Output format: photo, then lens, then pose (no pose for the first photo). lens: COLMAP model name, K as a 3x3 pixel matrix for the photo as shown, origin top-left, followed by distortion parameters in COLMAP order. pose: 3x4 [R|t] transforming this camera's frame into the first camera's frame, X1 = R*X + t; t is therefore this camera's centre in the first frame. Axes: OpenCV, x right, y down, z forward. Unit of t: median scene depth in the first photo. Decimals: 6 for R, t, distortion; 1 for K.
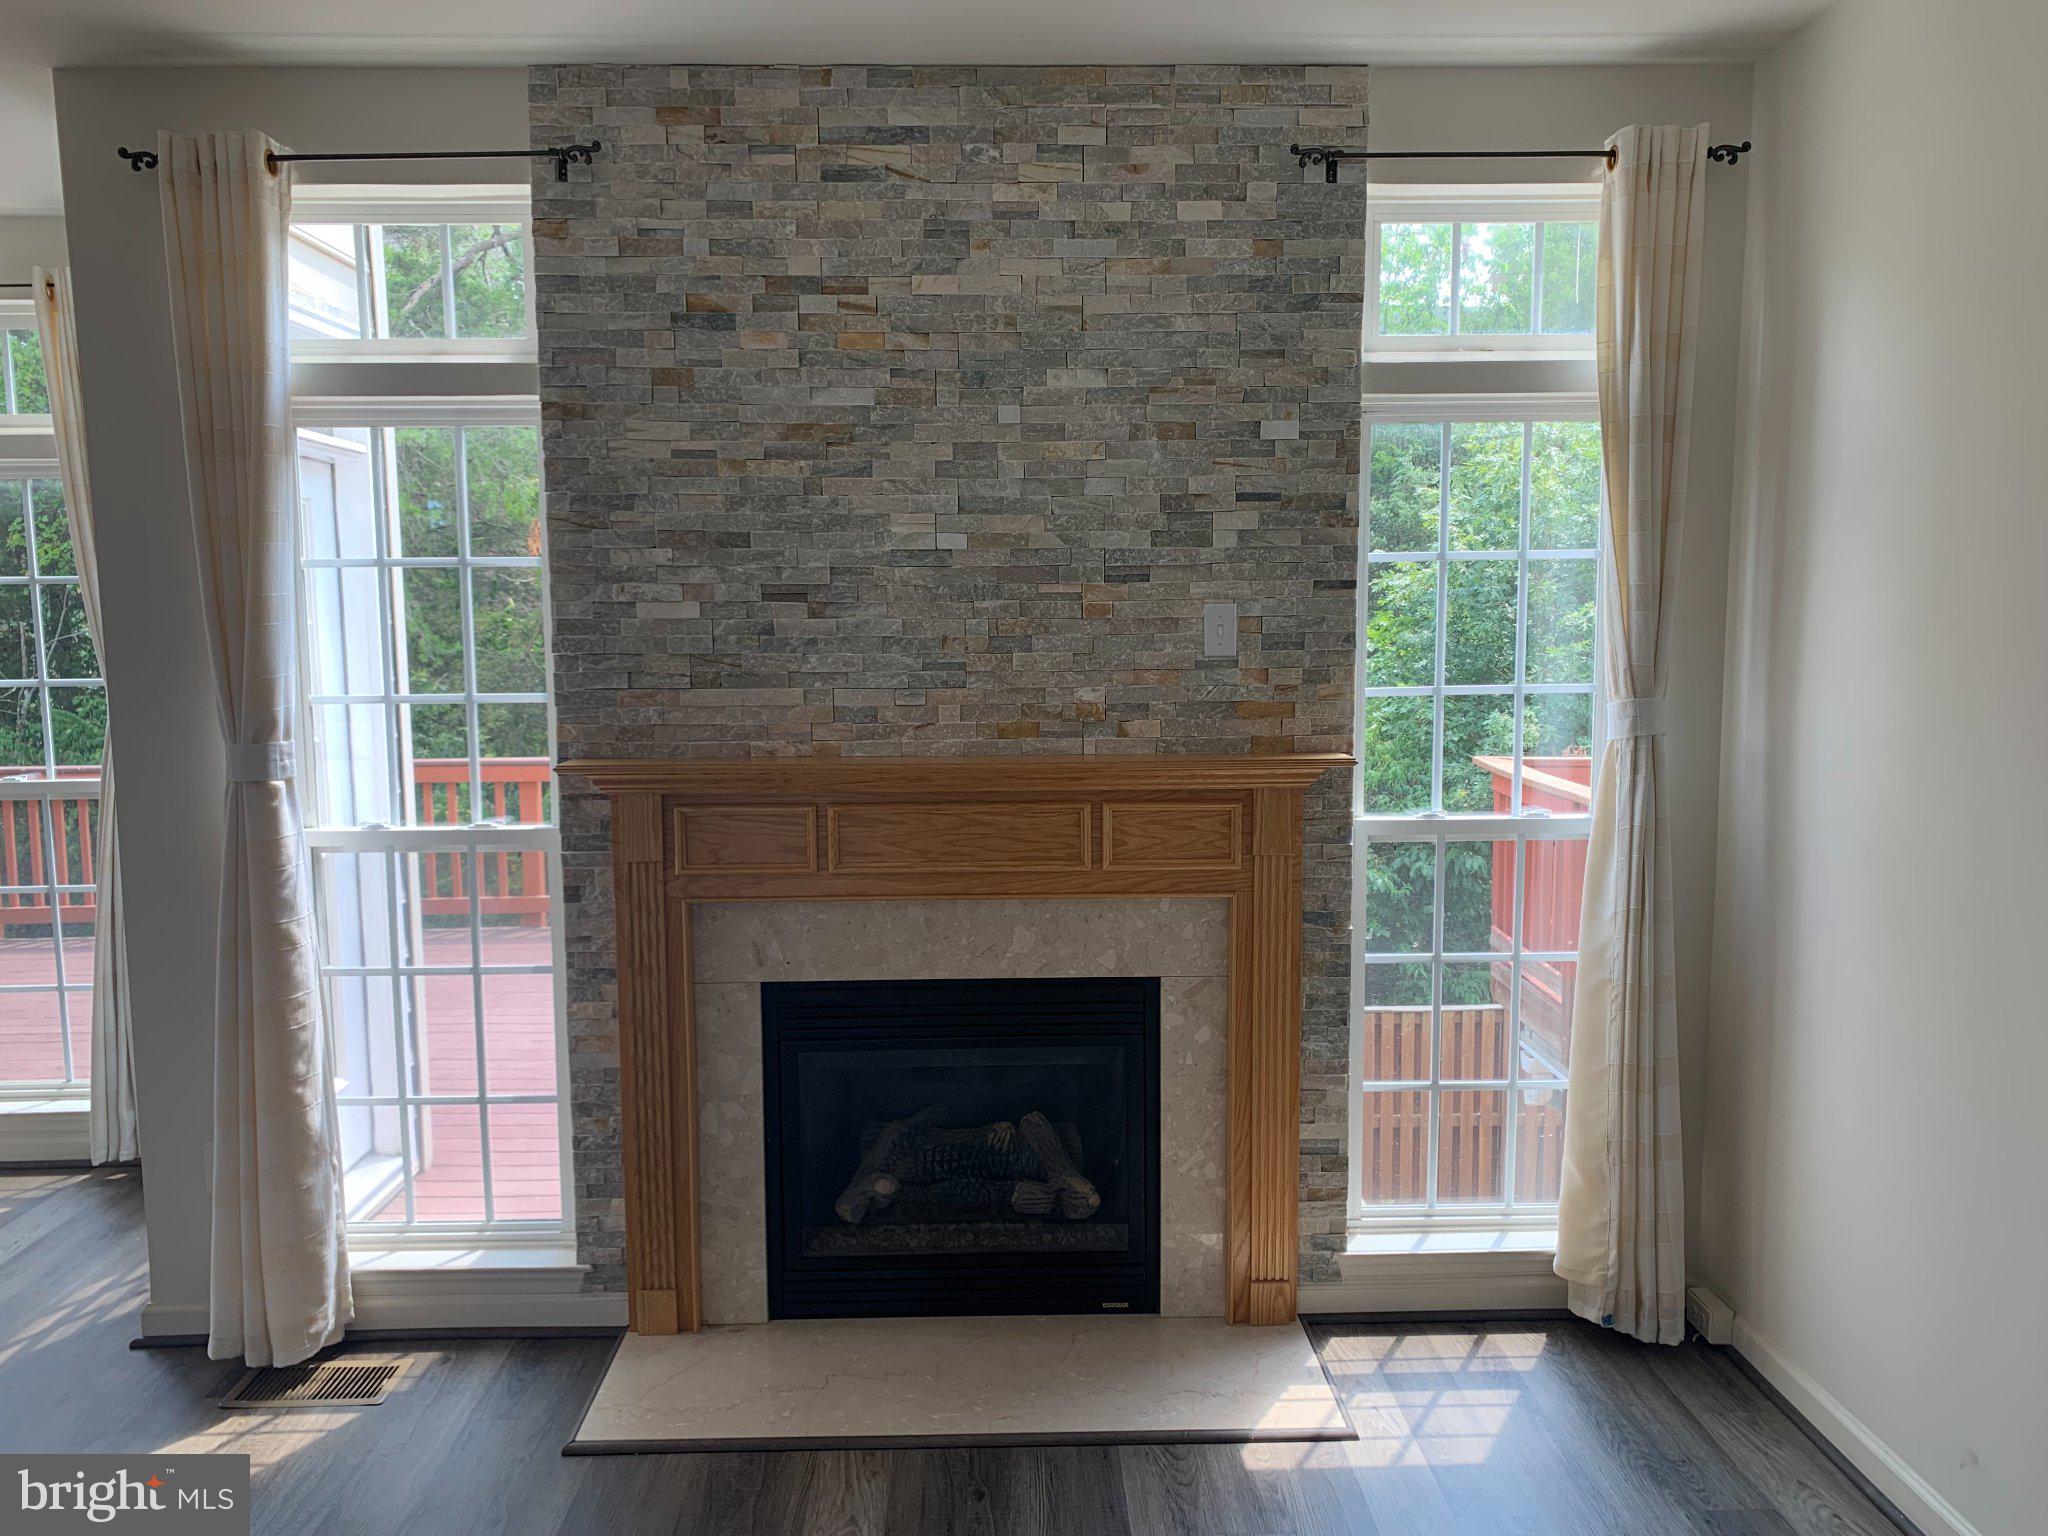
lens RADIAL K [[1542.0, 0, 972.6], [0, 1542.0, 800.9], [0, 0, 1]] dist [0.036970, -0.029822]
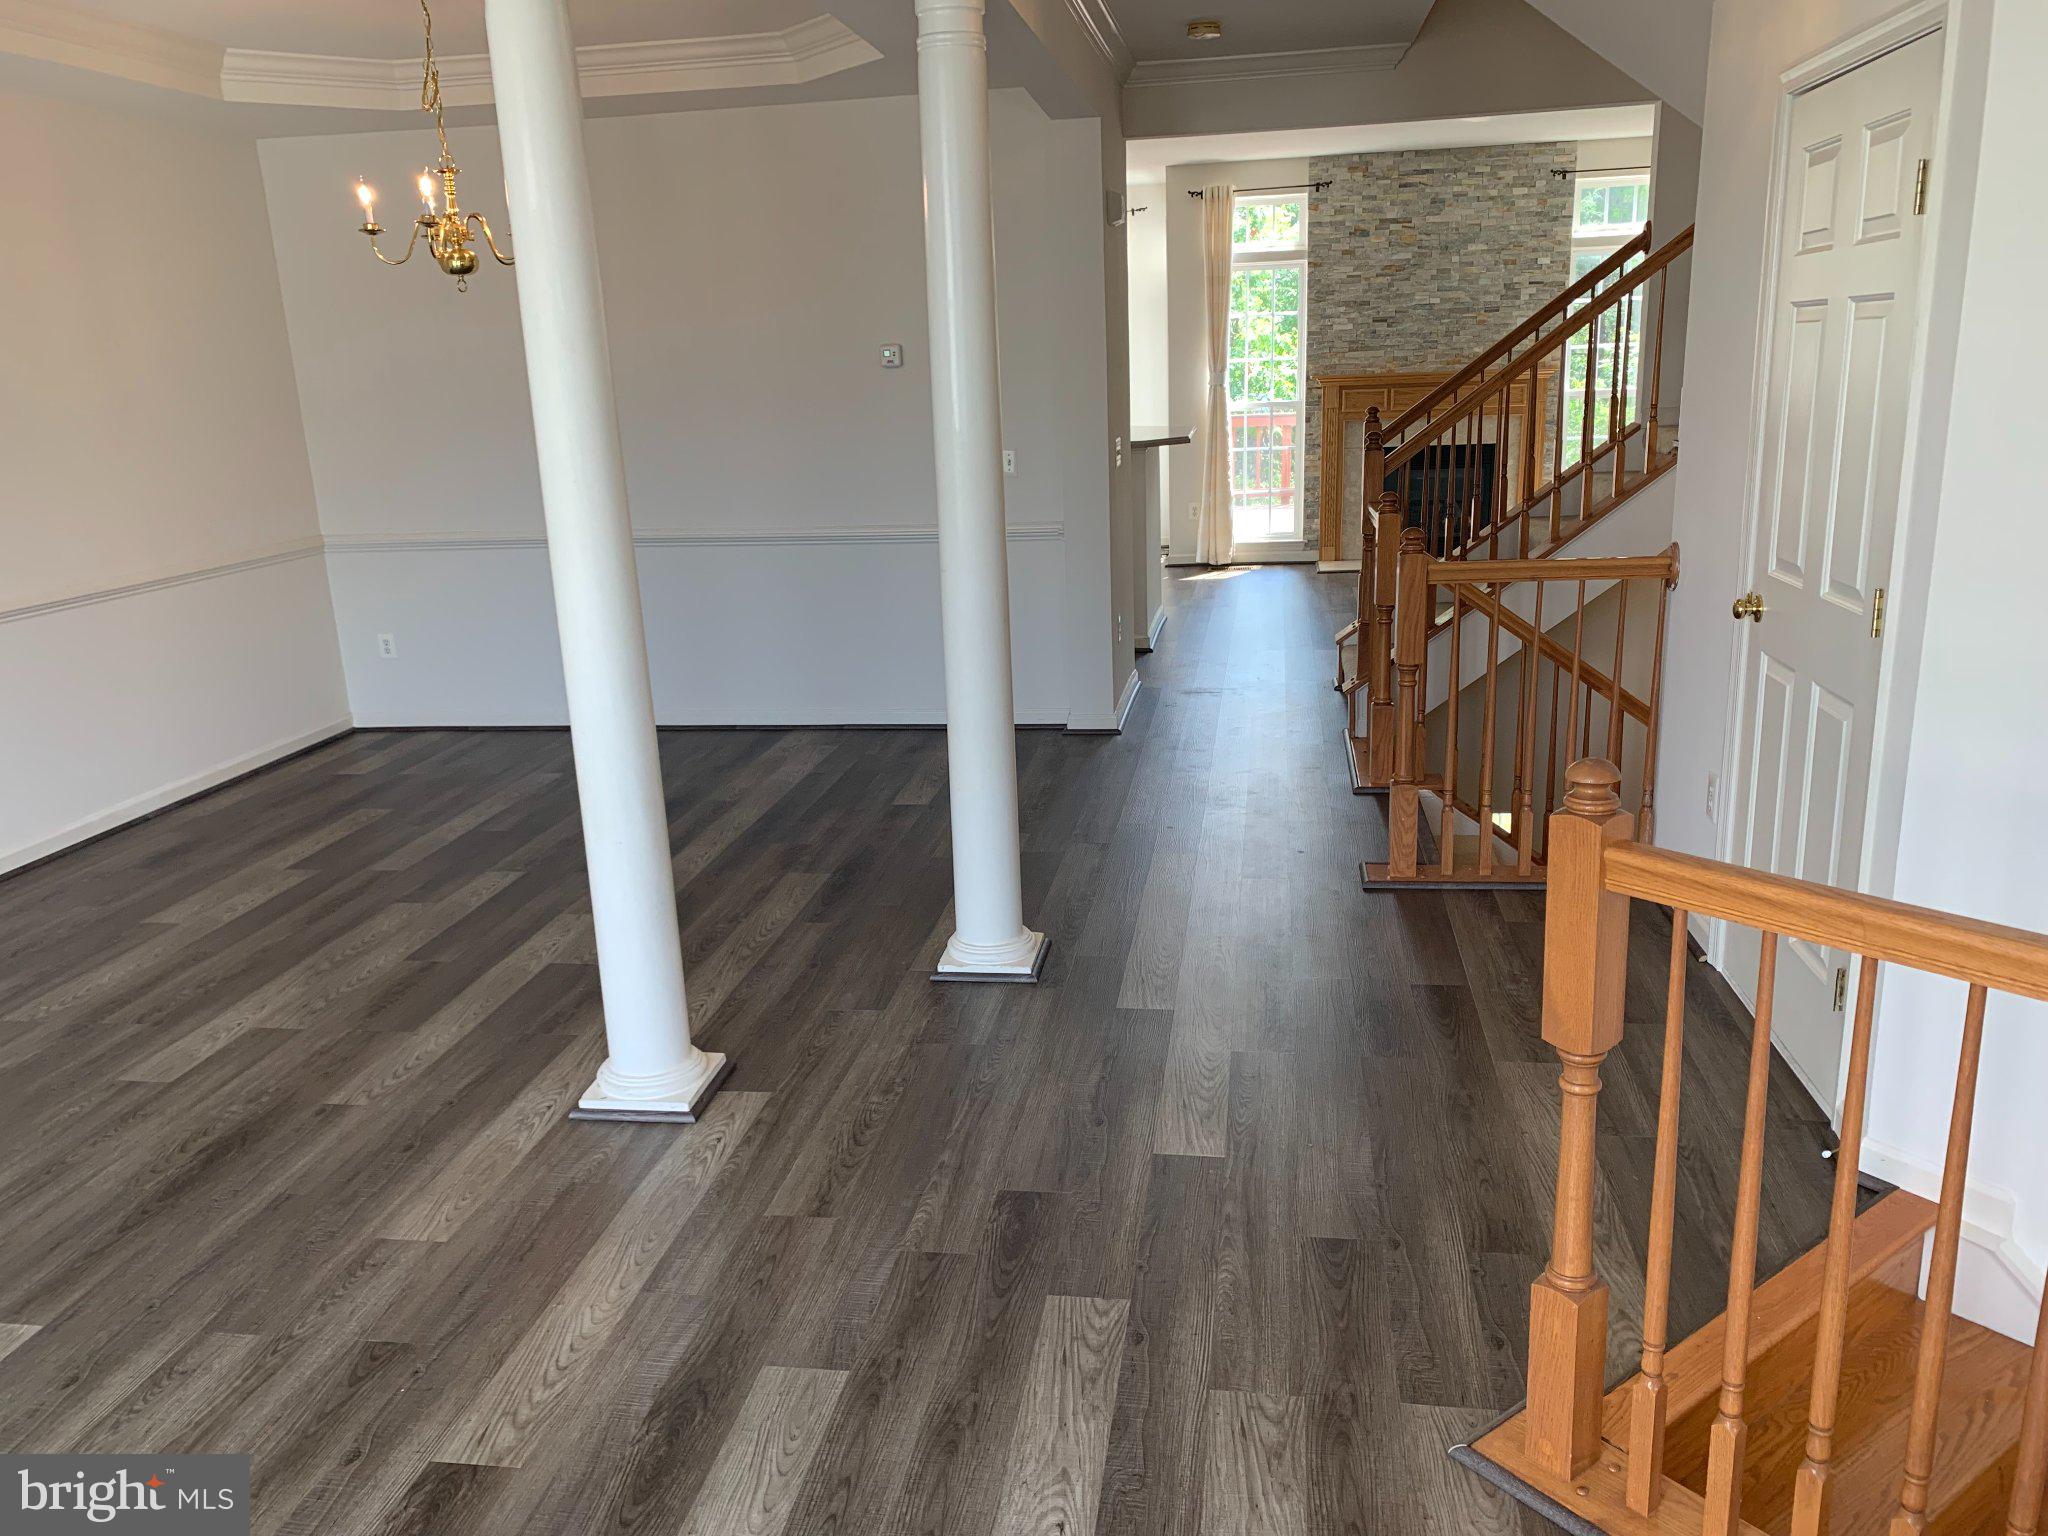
lens RADIAL K [[1542.0, 0, 1028.6], [0, 1542.0, 771.9], [0, 0, 1]] dist [0.036970, -0.029822]
pose [[0.986732, 0.016499, -0.161515, -0.310181], [0.003019, 0.992787, 0.119856, 0.412418], [0.162328, -0.118753, 0.979565, -2.395110]]
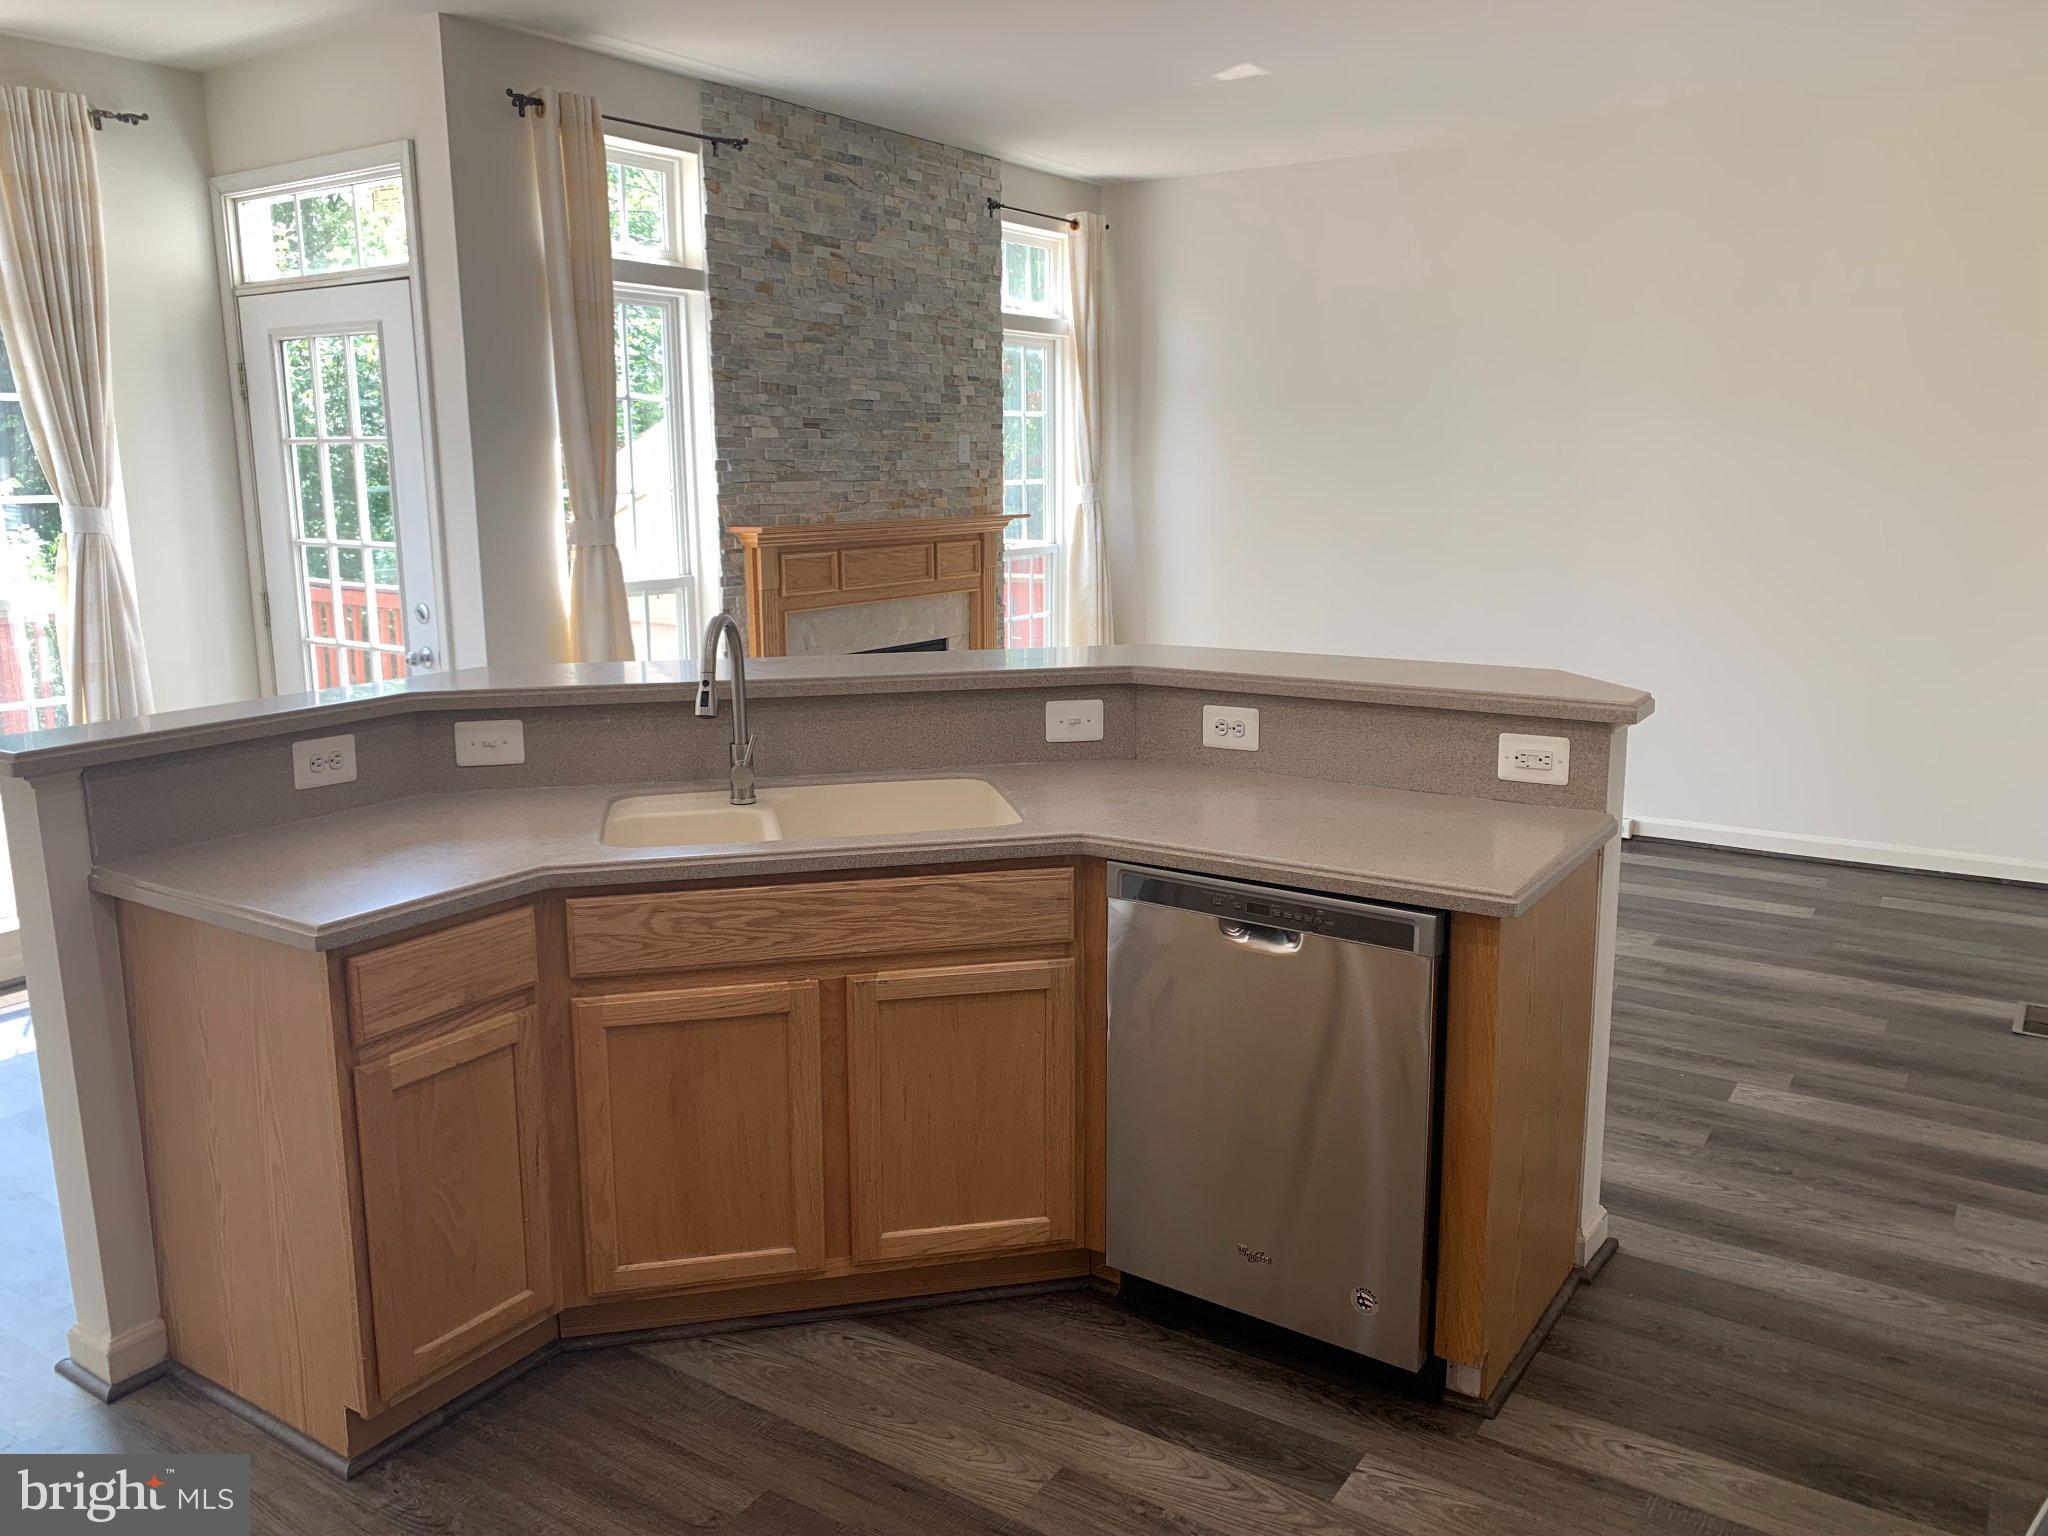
lens RADIAL K [[1542.0, 0, 1040.3], [0, 1542.0, 813.4], [0, 0, 1]] dist [0.036970, -0.029822]
pose [[0.573135, -0.178477, 0.799789, -1.434020], [0.109374, 0.983922, 0.141188, 0.075620], [-0.812129, 0.006556, 0.583441, -0.195635]]
